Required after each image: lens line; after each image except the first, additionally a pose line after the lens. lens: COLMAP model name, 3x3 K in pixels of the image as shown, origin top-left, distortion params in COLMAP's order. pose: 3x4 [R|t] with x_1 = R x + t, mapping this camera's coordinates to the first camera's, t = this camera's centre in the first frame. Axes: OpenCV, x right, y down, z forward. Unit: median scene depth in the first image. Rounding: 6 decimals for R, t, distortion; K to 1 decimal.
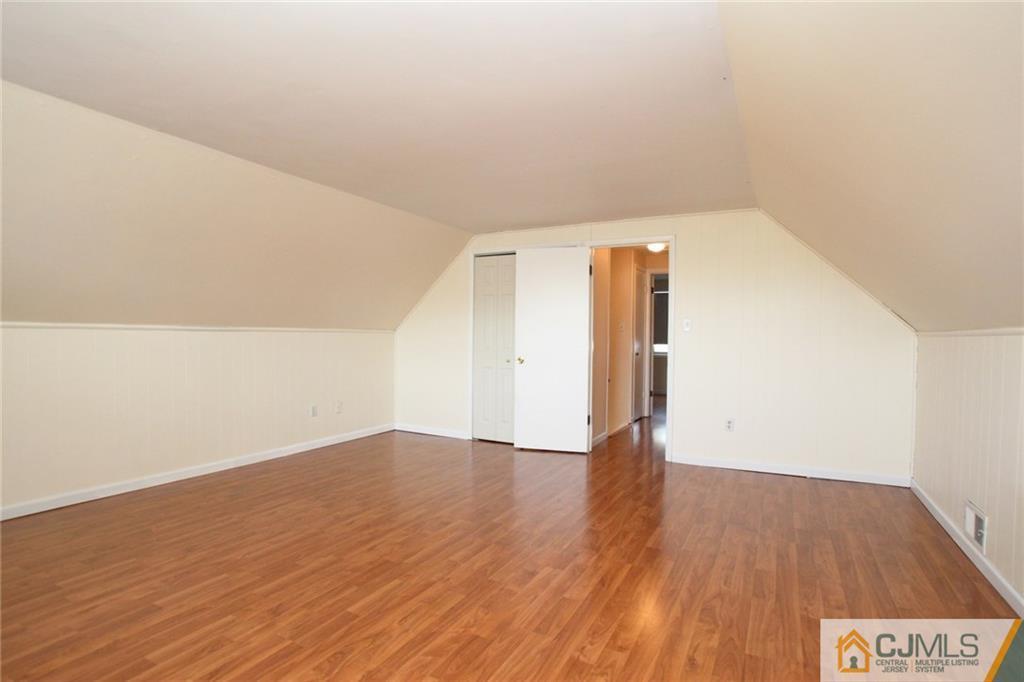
lens RADIAL K [[514.7, 0, 524.6], [0, 514.7, 344.8], [0, 0, 1]] dist [-0.077523, 0.036811]
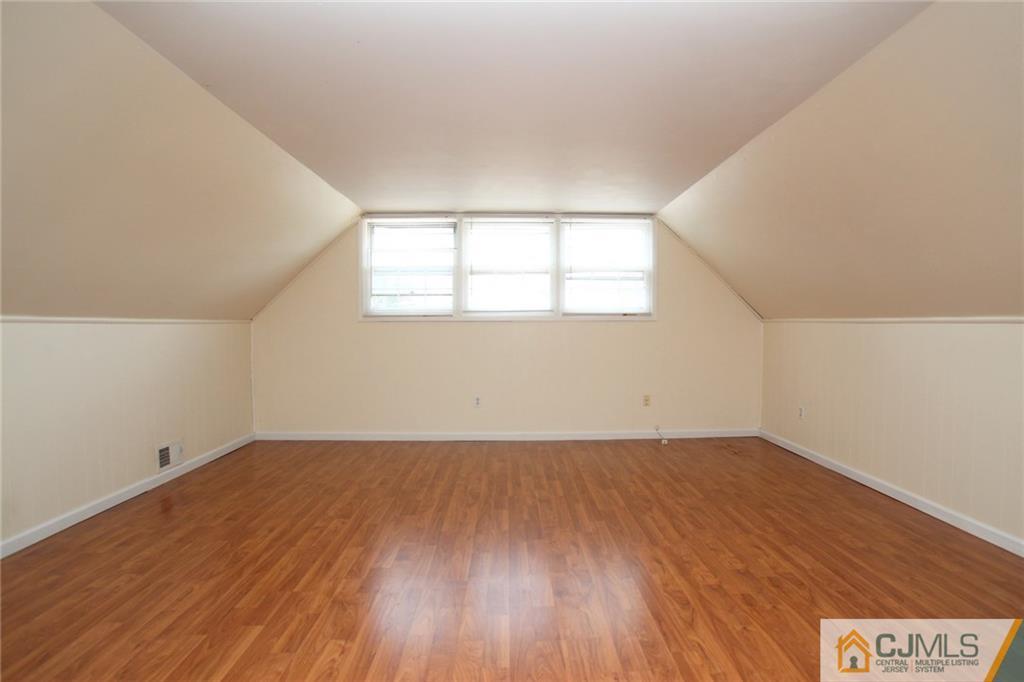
lens RADIAL K [[514.7, 0, 524.6], [0, 514.7, 344.8], [0, 0, 1]] dist [-0.077523, 0.036811]
pose [[-0.875786, 0.010929, -0.482577, 0.280441], [-0.014302, 0.998717, 0.048574, -0.033357], [0.482488, 0.049442, -0.874506, 1.966897]]
